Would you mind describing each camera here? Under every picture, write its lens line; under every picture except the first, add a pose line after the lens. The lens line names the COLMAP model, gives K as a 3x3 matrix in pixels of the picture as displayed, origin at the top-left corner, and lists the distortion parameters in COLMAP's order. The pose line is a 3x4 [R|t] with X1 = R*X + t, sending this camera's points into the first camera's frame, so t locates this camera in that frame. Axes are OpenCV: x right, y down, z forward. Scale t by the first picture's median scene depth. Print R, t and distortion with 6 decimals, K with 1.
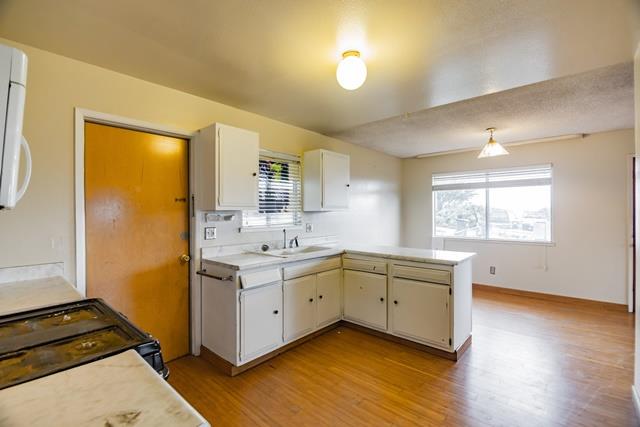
lens RADIAL K [[286.0, 0, 321.8], [0, 286.0, 212.3], [0, 0, 1]] dist [-0.003375, -0.009028]
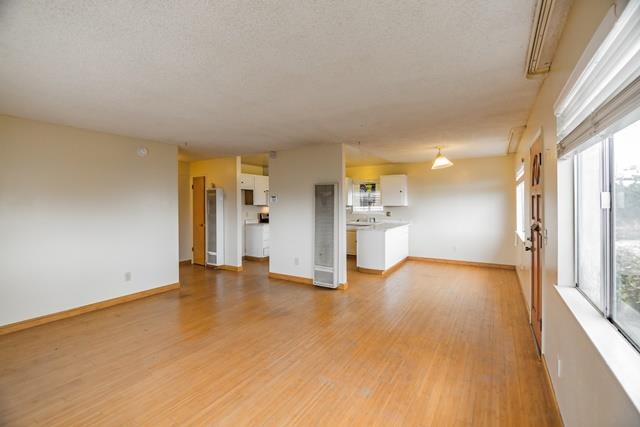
lens RADIAL K [[291.1, 0, 319.7], [0, 291.1, 202.6], [0, 0, 1]] dist [-0.011936, -0.000483]
pose [[0.167702, 0.000913, -0.985837, 2.223177], [0.002495, 0.999996, 0.001351, -0.035544], [0.985835, -0.002686, 0.167699, 0.238920]]
